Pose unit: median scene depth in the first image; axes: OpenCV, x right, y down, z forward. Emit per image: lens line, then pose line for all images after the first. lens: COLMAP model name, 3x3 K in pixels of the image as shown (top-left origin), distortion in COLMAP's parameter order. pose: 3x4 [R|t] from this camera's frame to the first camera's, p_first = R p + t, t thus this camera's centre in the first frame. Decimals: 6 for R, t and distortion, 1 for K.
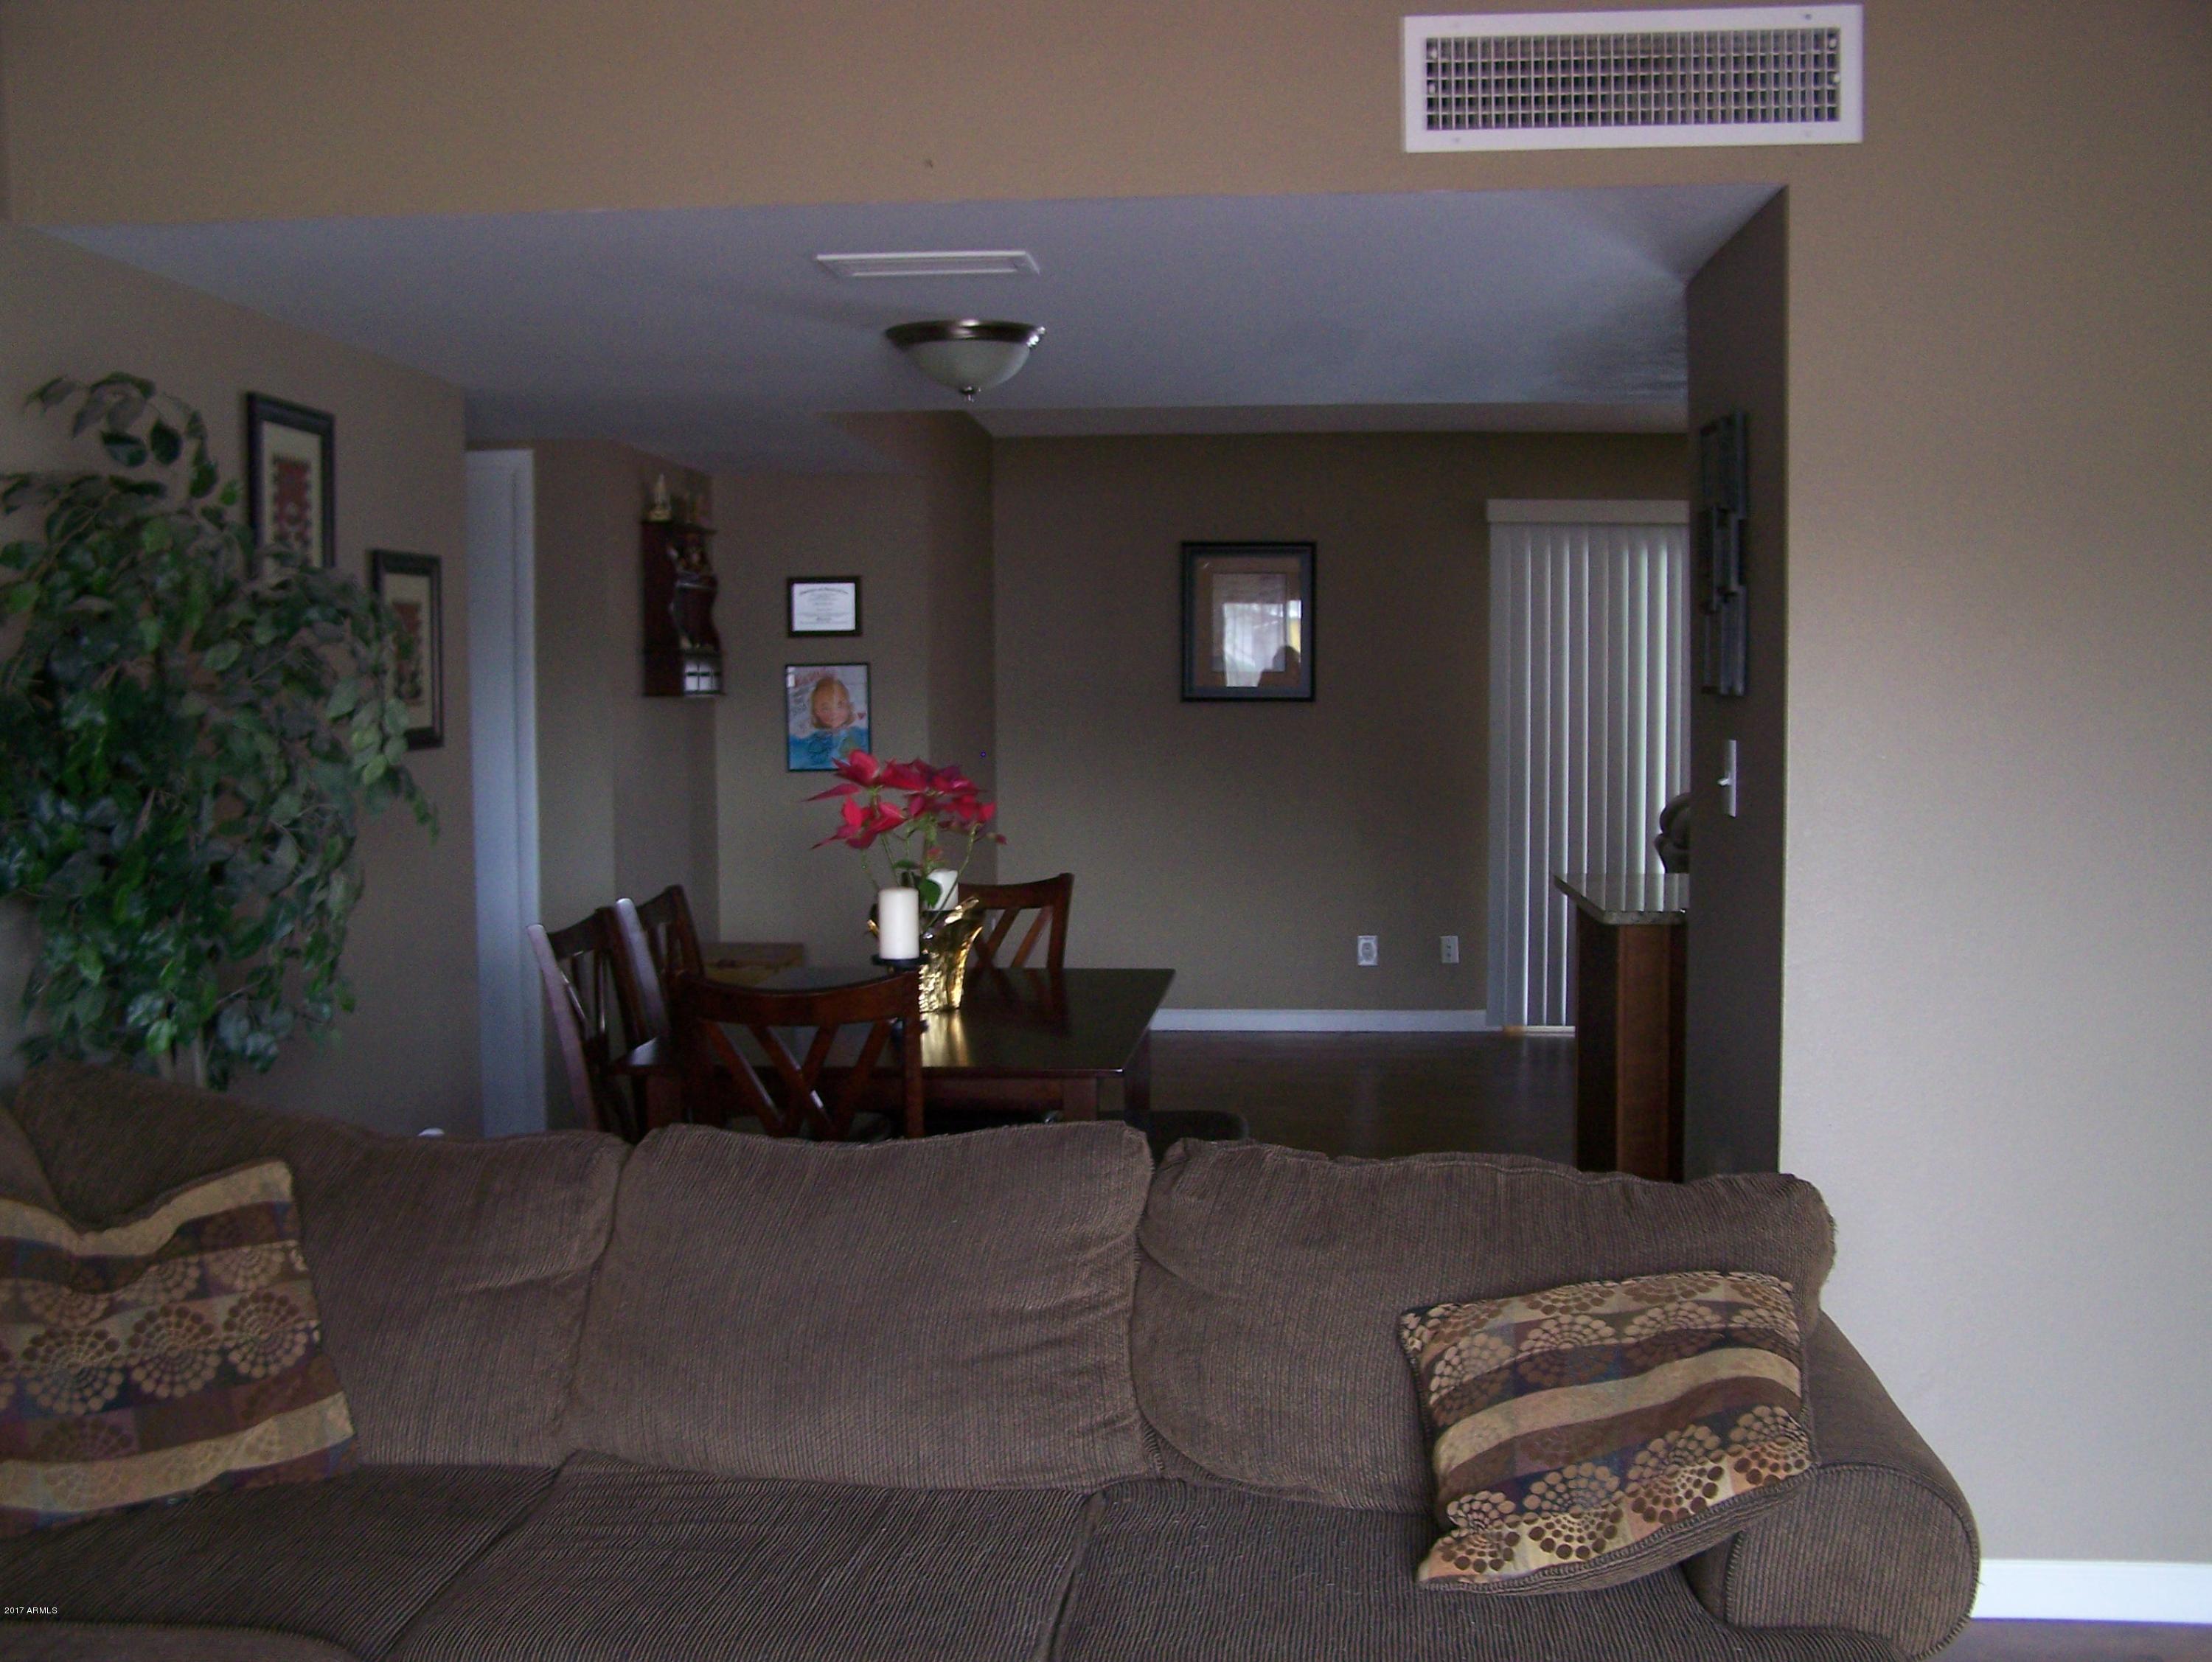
lens RADIAL K [[2426.3, 0, 1113.4], [0, 2426.3, 905.7], [0, 0, 1]] dist [-0.196299, 0.358546]
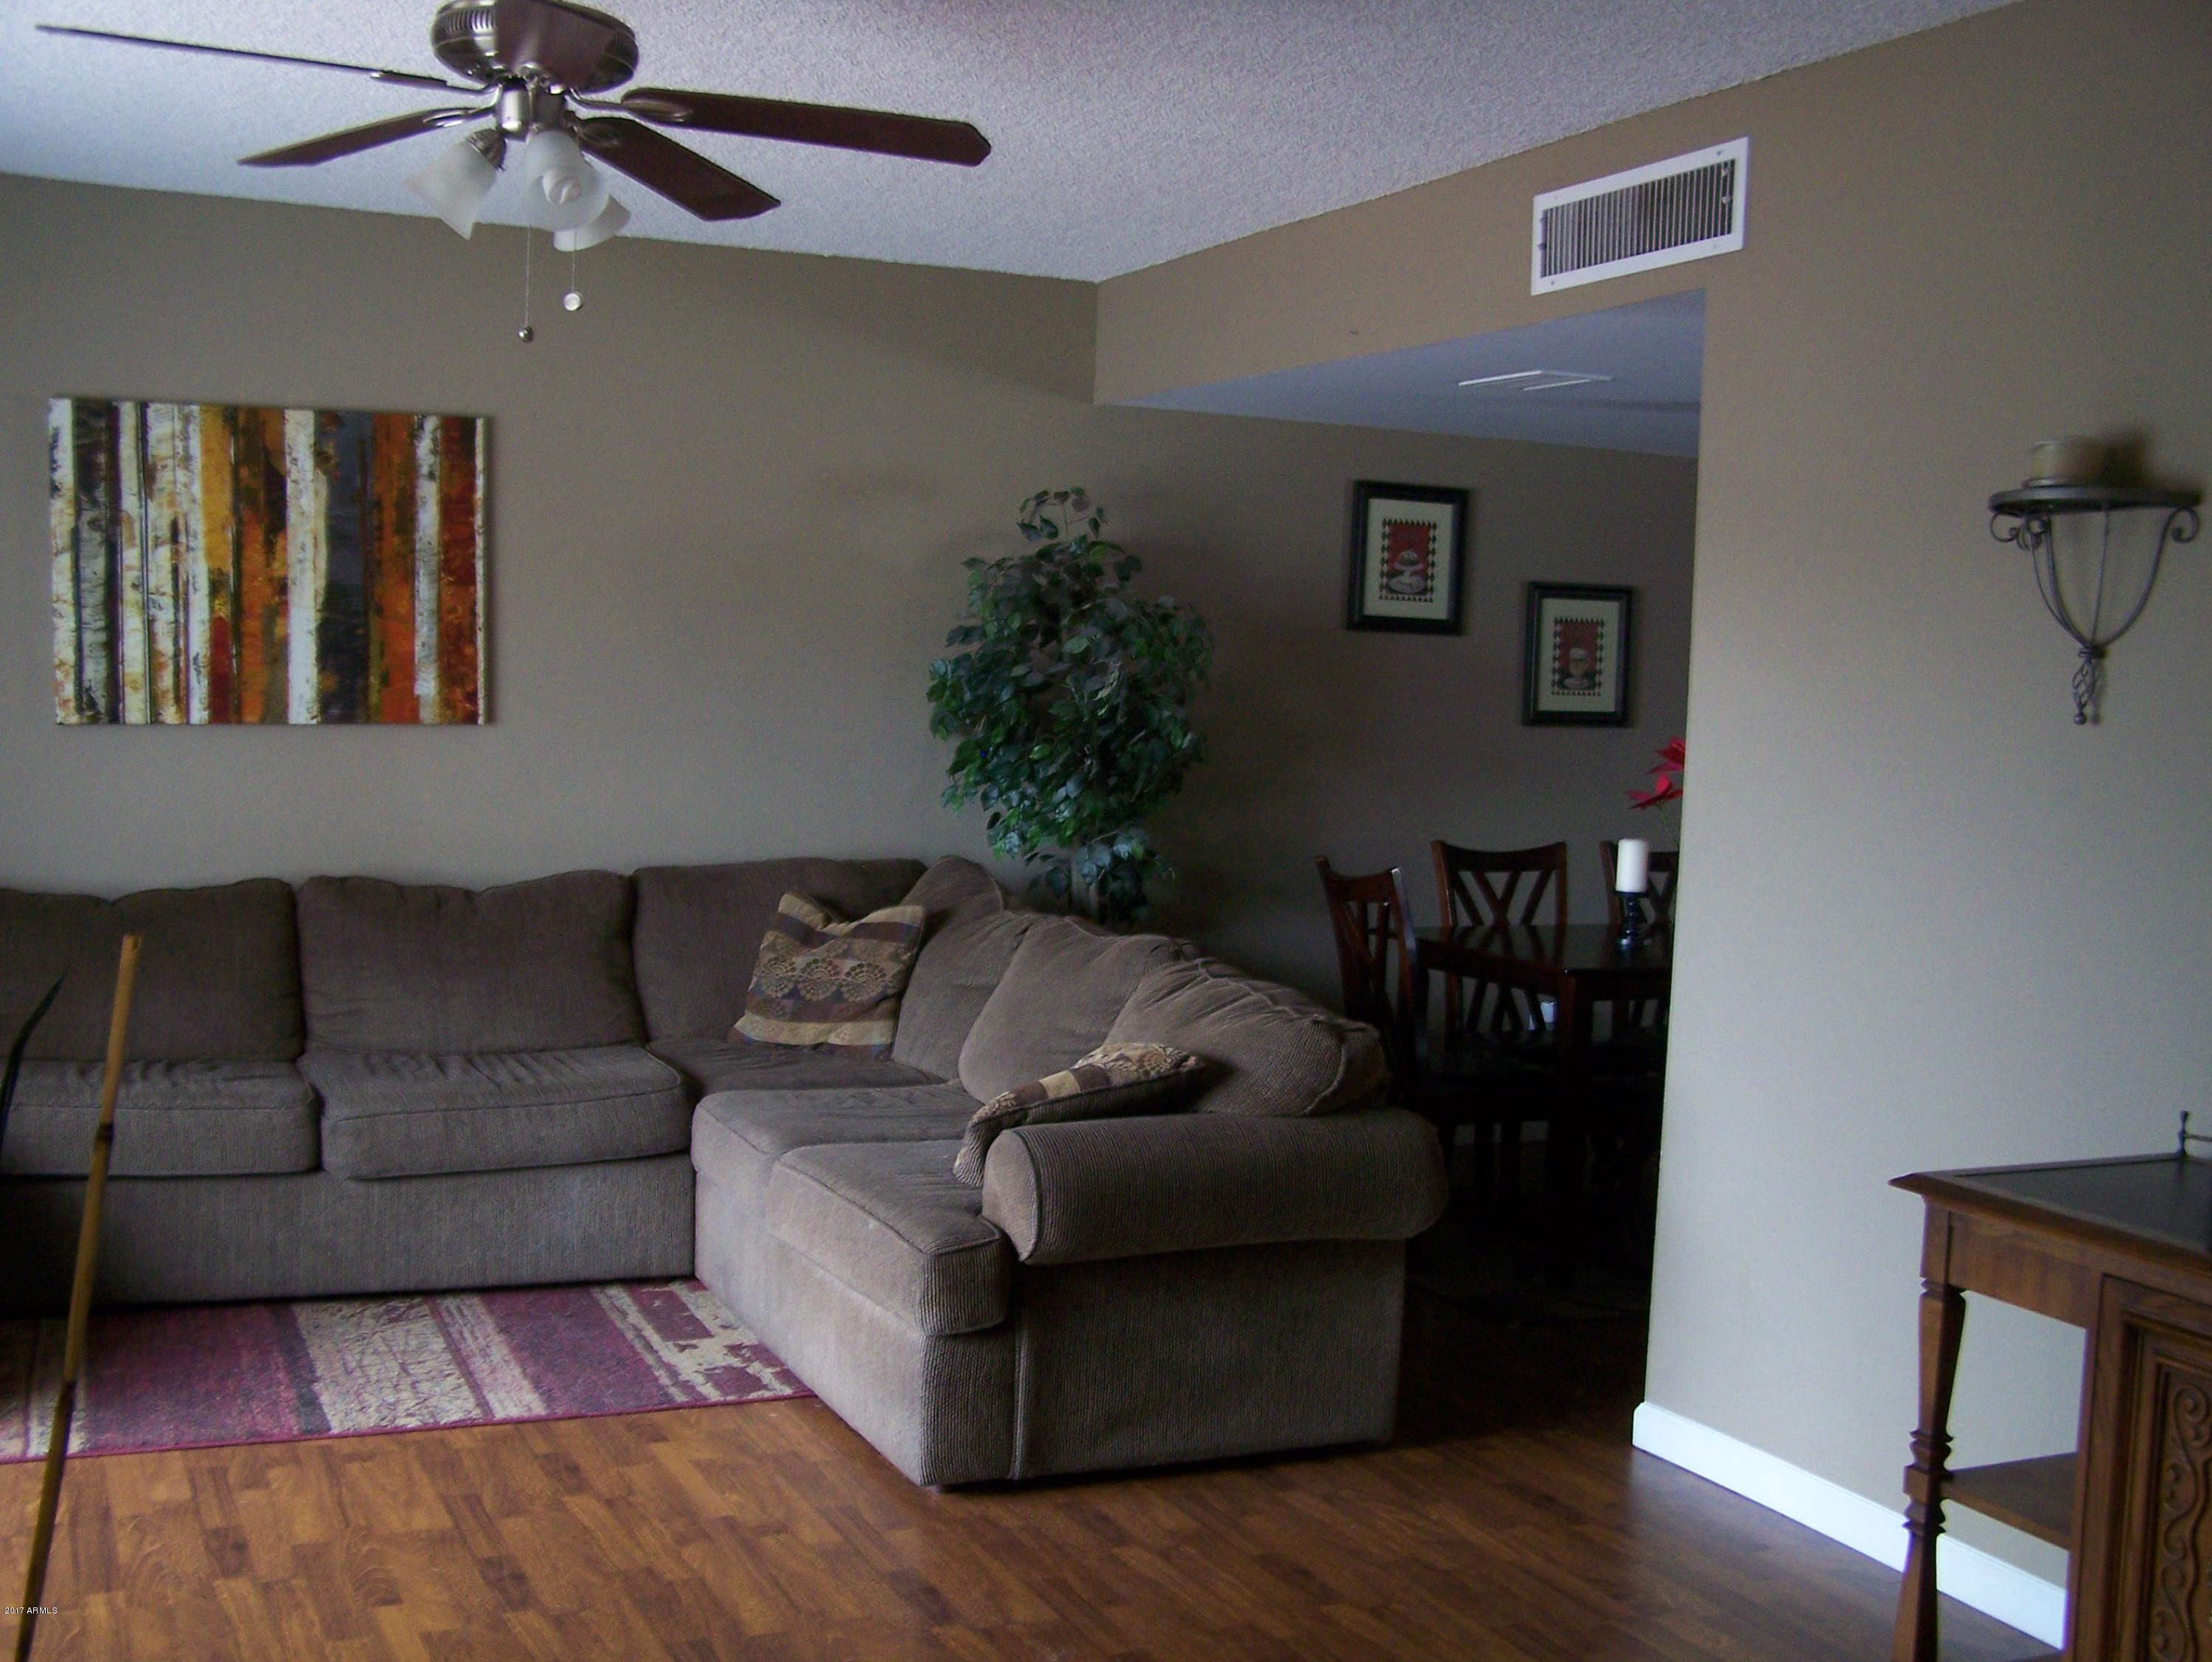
lens RADIAL K [[2426.3, 0, 1113.4], [0, 2426.3, 905.7], [0, 0, 1]] dist [-0.196299, 0.358546]
pose [[0.510983, 0.104260, -0.853245, 1.228789], [-0.112507, 0.992190, 0.053861, -0.013149], [0.852196, 0.068474, 0.518722, 0.102792]]
